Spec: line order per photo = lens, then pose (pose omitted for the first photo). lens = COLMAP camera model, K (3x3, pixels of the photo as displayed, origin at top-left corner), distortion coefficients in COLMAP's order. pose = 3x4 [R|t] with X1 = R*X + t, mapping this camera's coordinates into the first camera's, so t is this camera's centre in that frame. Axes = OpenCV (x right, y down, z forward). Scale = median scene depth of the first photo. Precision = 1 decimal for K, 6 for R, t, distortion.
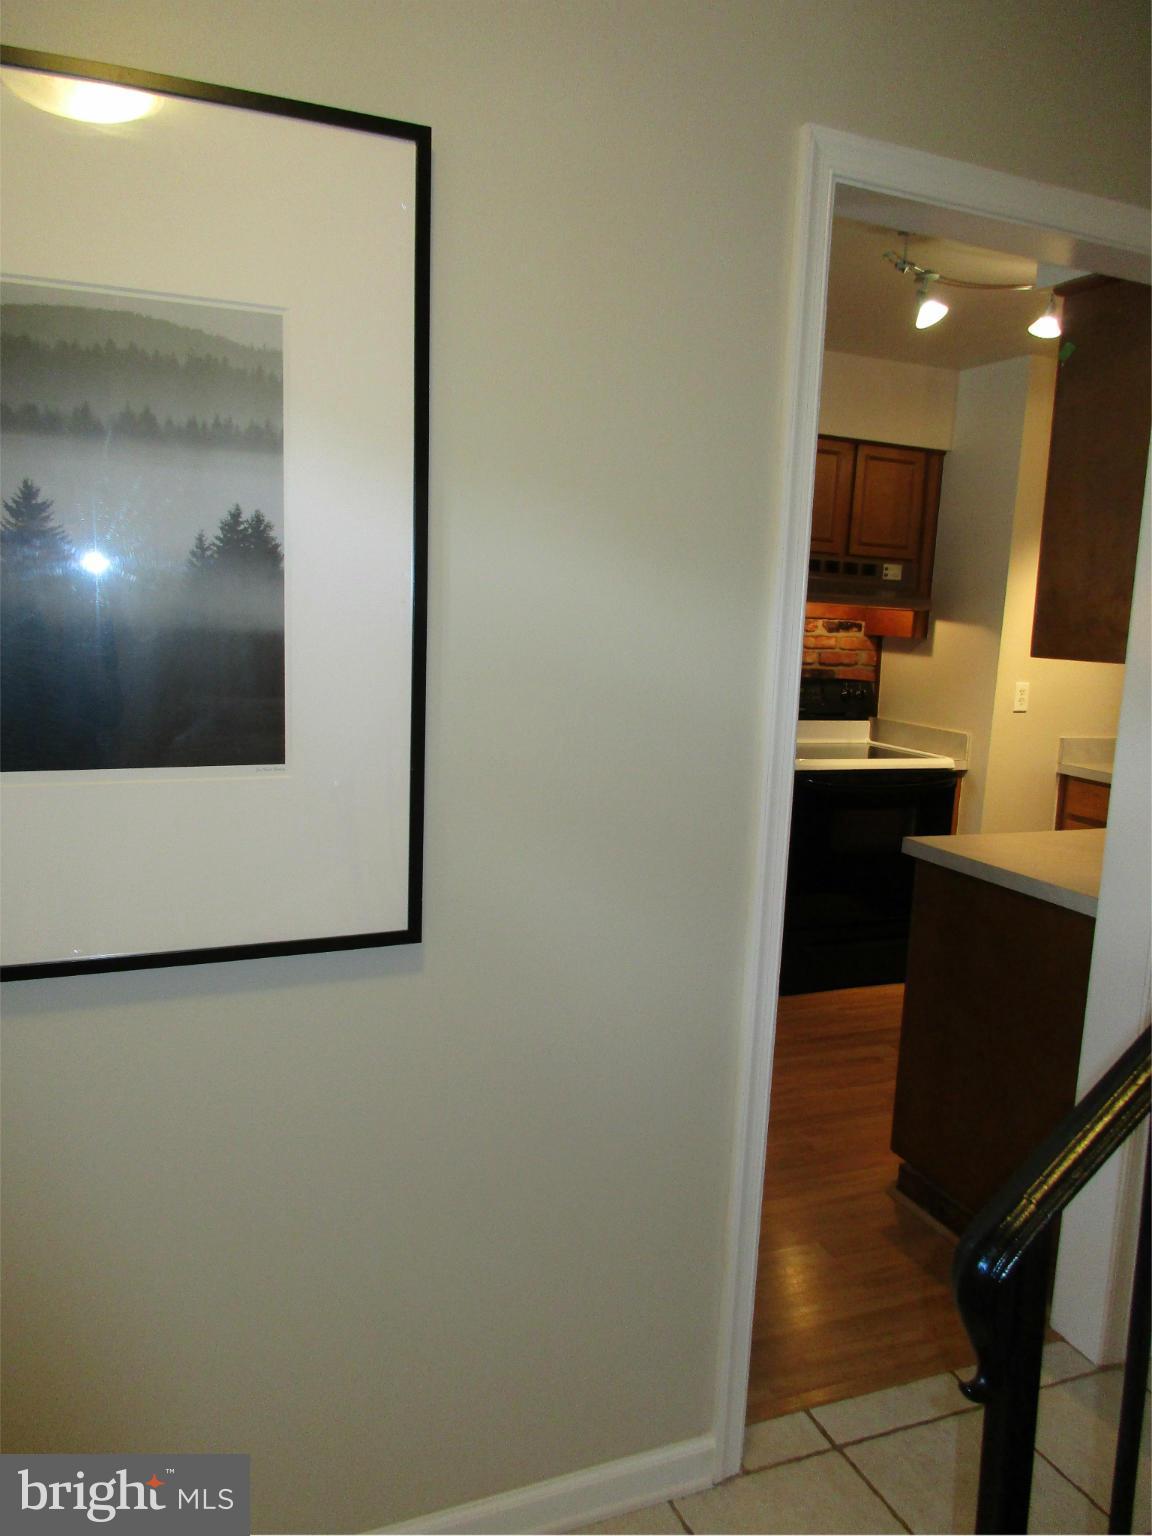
lens RADIAL K [[1258.4, 0, 576.0], [0, 1258.4, 768.0], [0, 0, 1]] dist [-0.003966, -0.001180]
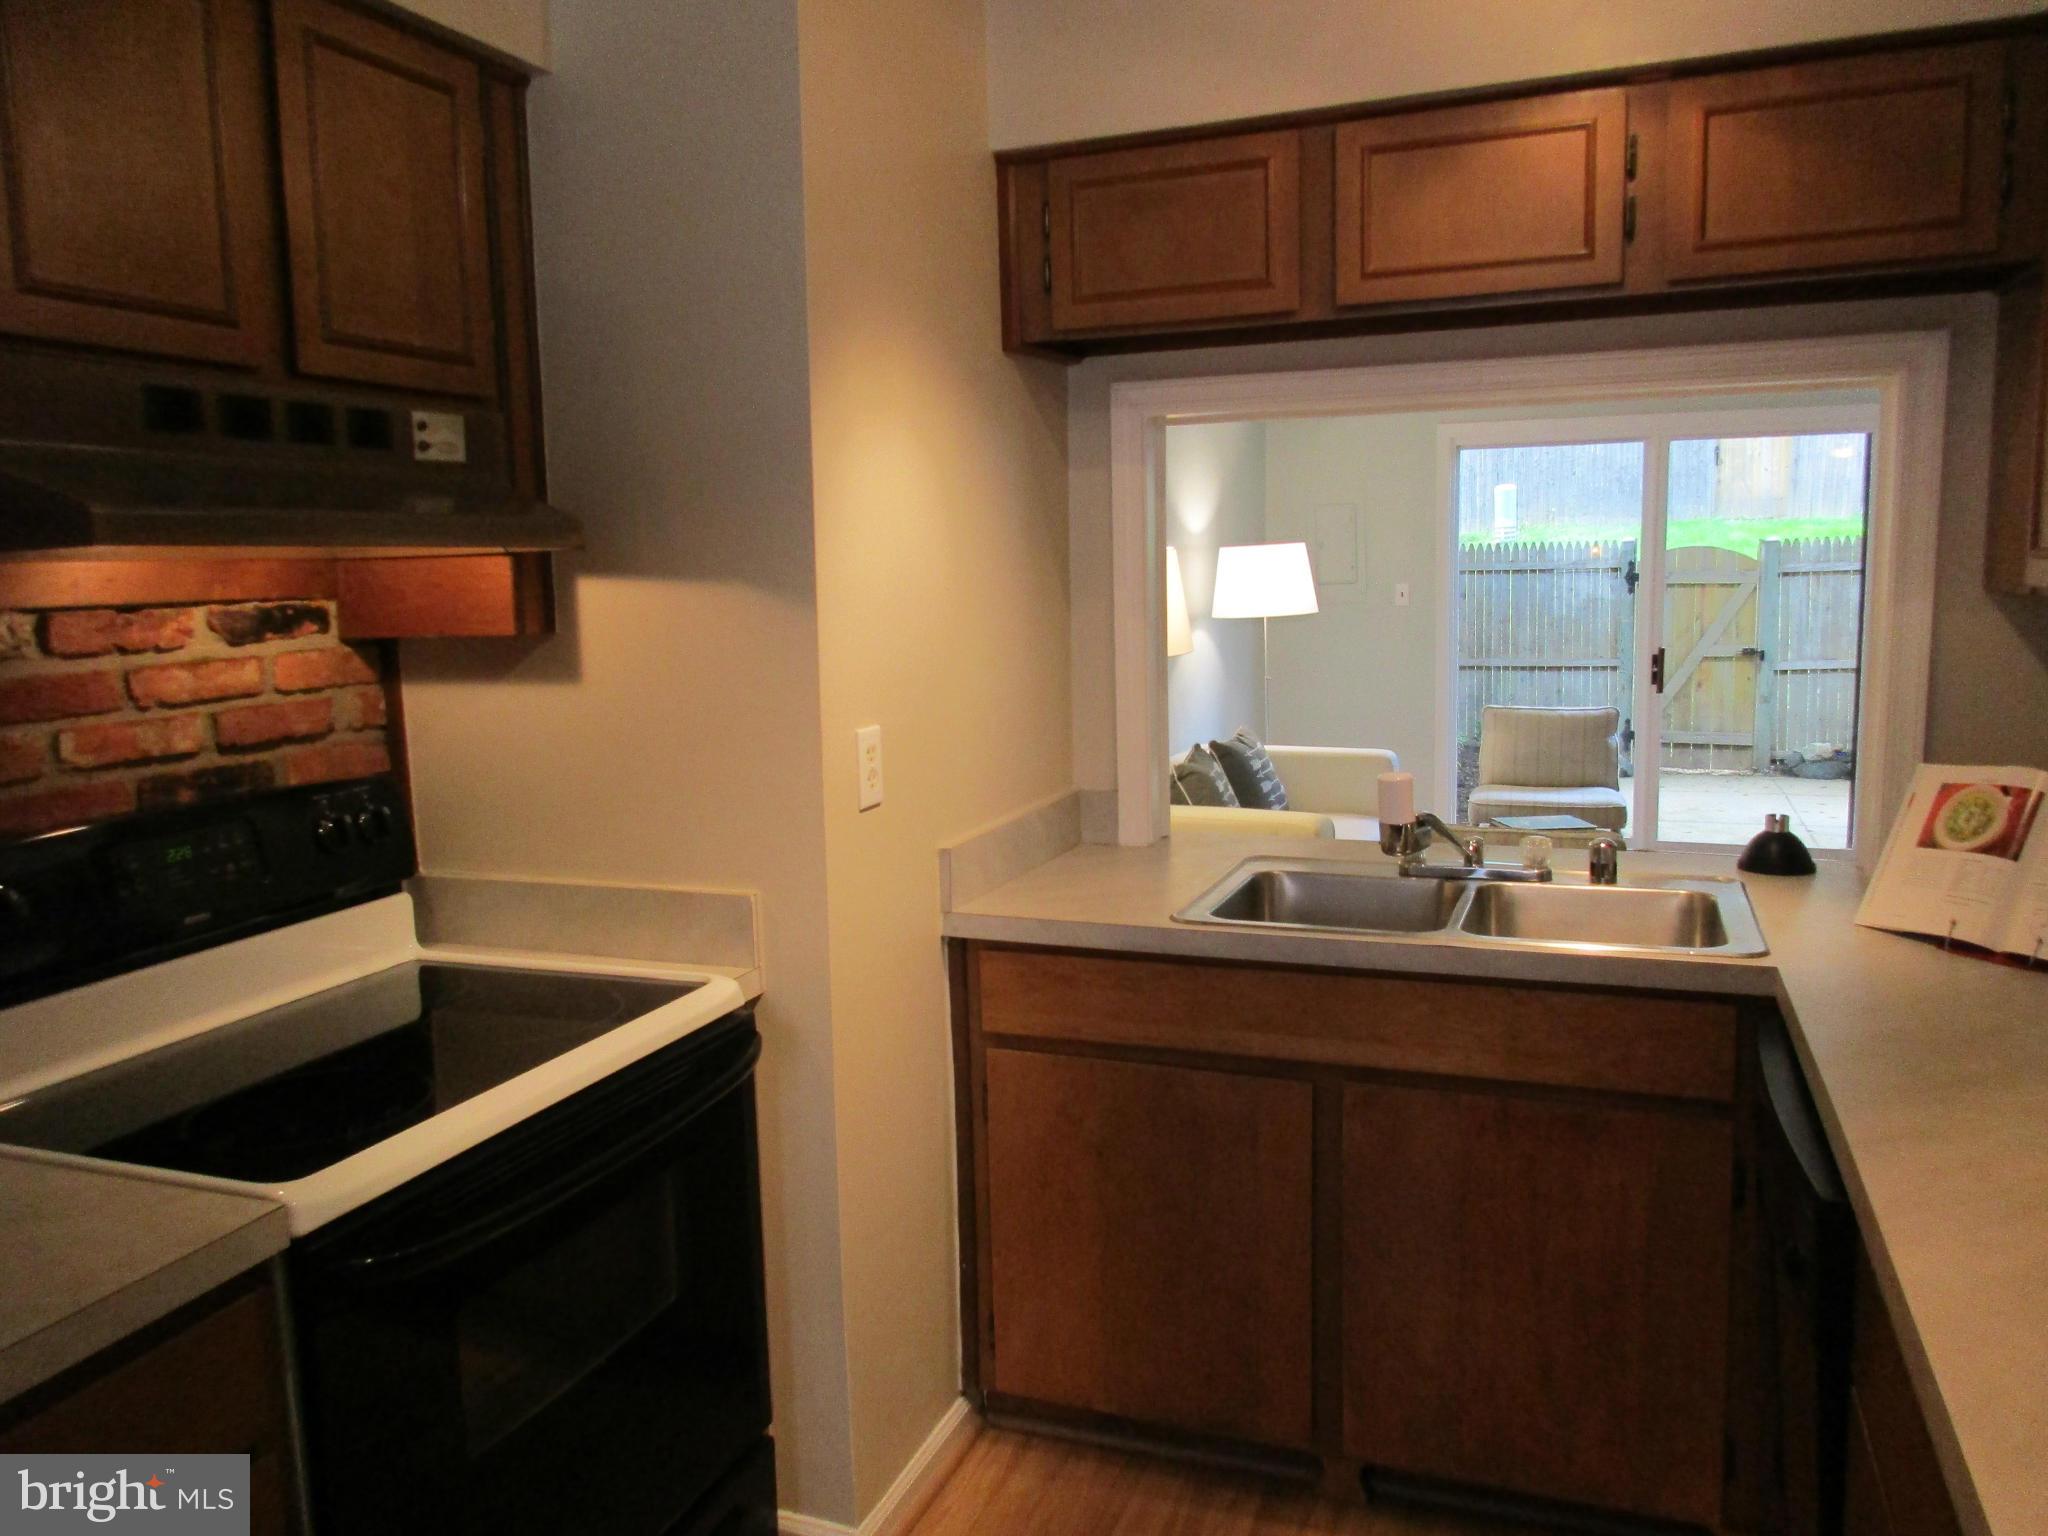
lens RADIAL K [[1520.3, 0, 1019.7], [0, 1520.3, 736.5], [0, 0, 1]] dist [0.006976, -0.000569]
pose [[0.695295, -0.152651, 0.702326, 0.069696], [0.158446, 0.985699, 0.057382, -0.076805], [-0.701042, 0.071383, 0.709538, 0.602699]]
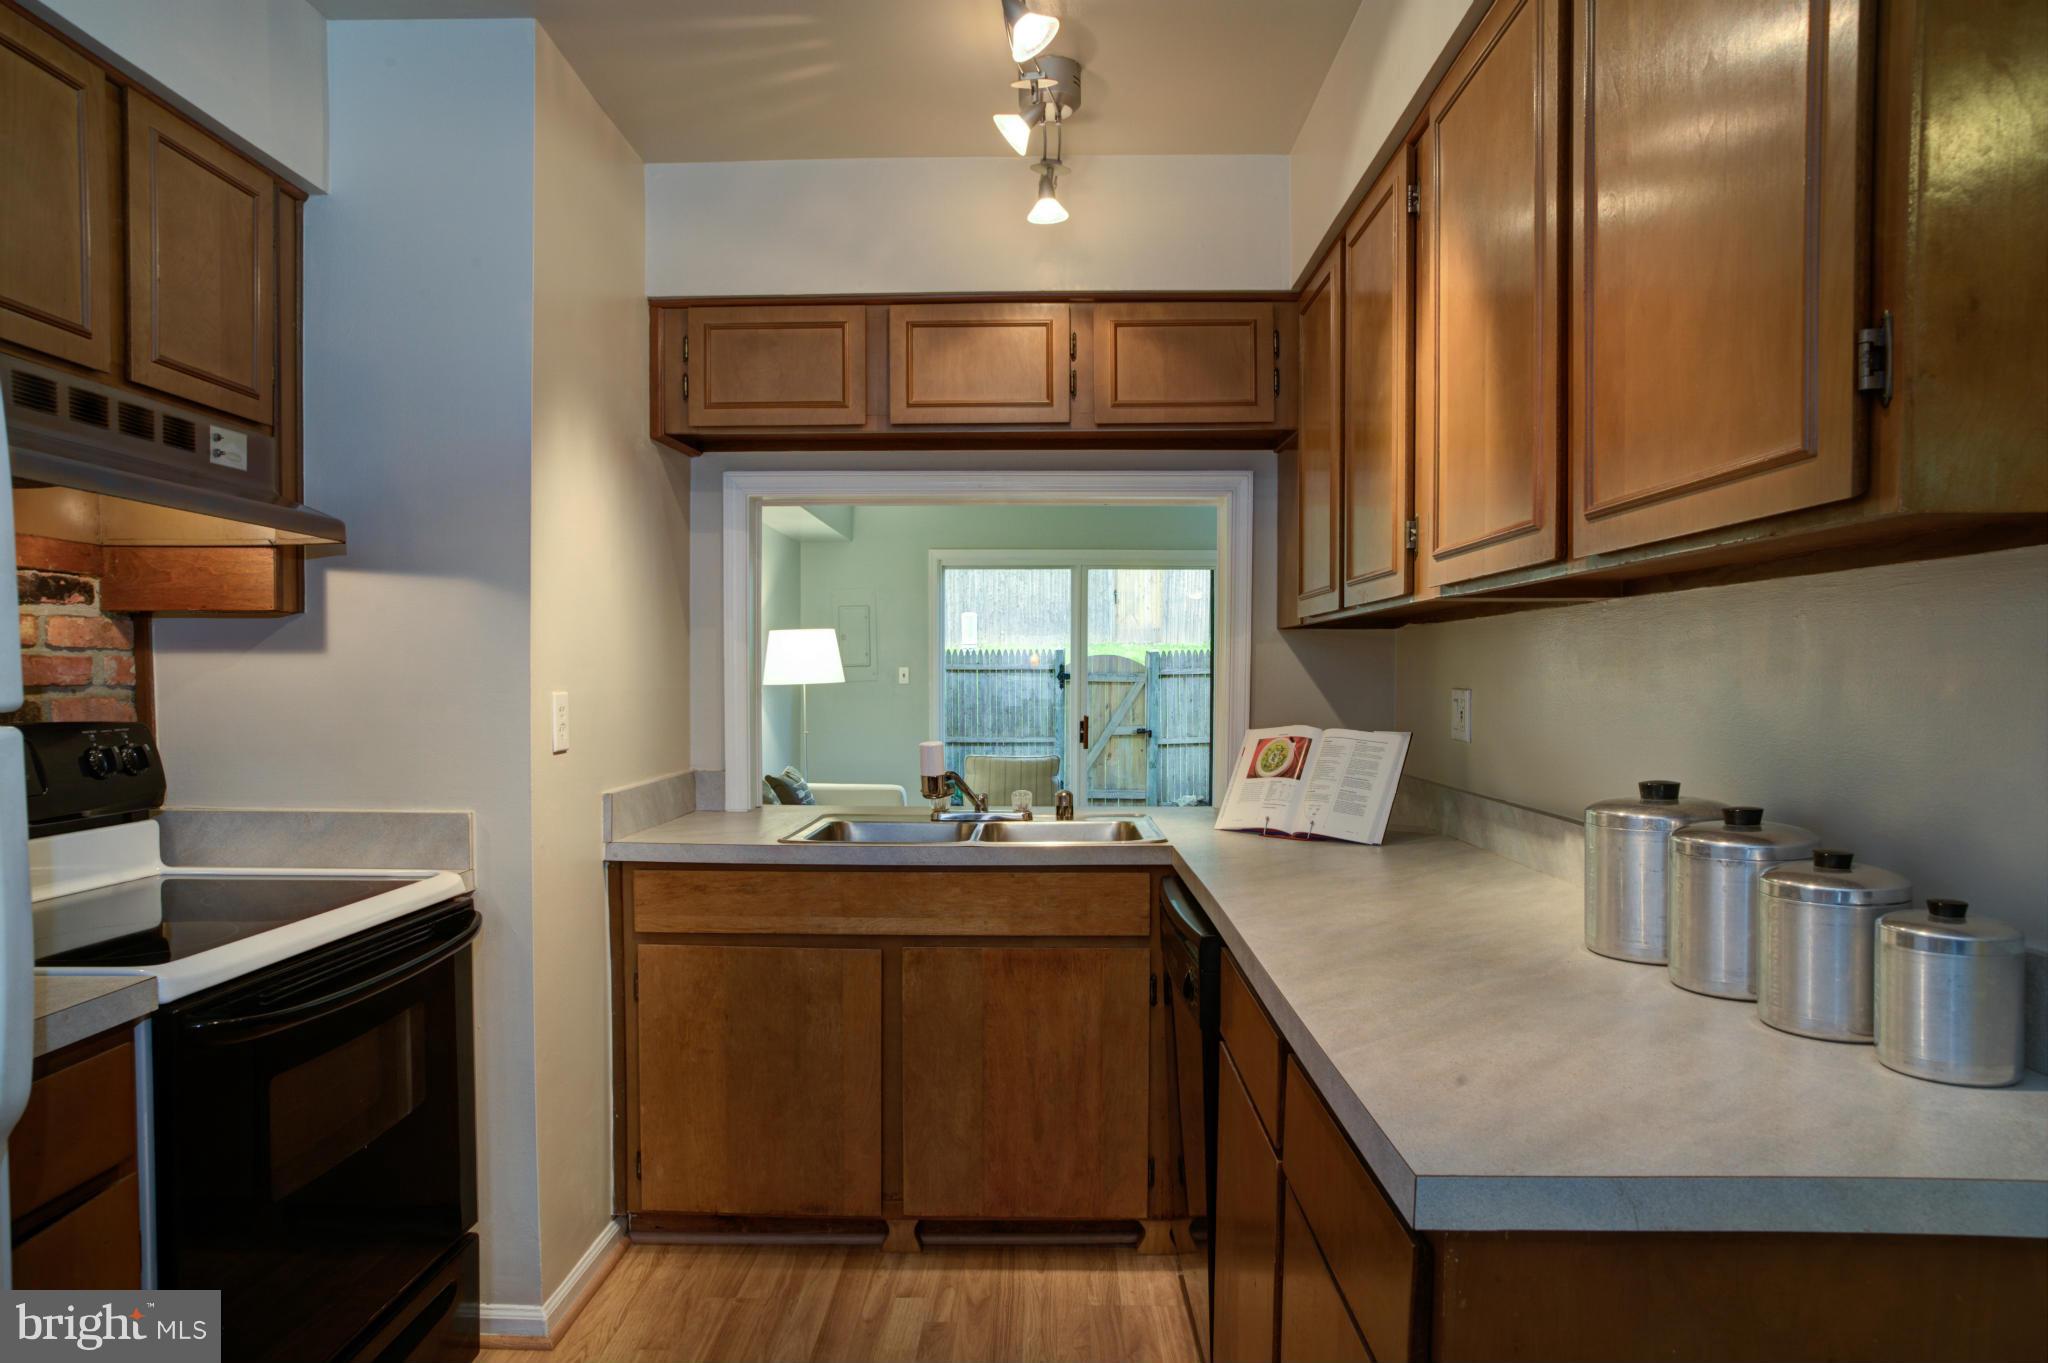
lens RADIAL K [[1249.9, 0, 1013.8], [0, 1249.9, 691.1], [0, 0, 1]] dist [-0.091816, 0.114245]
pose [[0.413507, -0.068282, 0.907937, -0.009346], [0.146101, 0.989238, 0.007857, -0.041809], [-0.898703, 0.129402, 0.419033, 0.585979]]
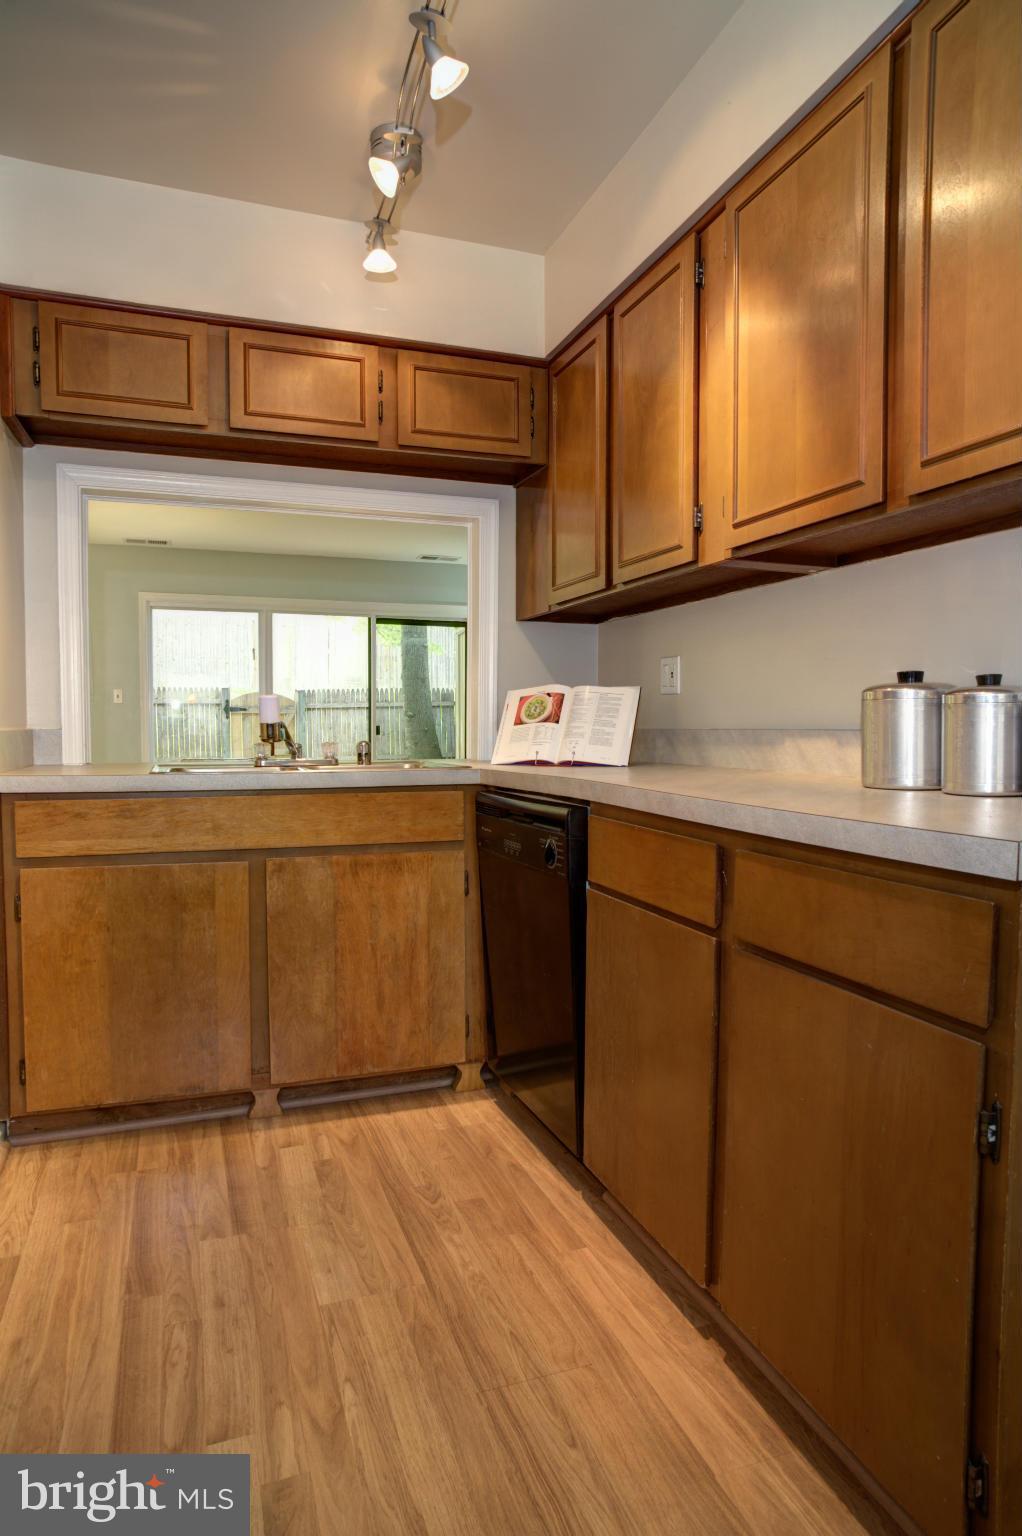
lens RADIAL K [[951.6, 0, 518.2], [0, 951.6, 751.2], [0, 0, 1]] dist [-0.085517, 0.079536]
pose [[0.050035, -0.083098, 0.995284, -0.019350], [0.138385, 0.987497, 0.075491, -0.011282], [-0.989114, 0.133956, 0.060909, 0.693938]]
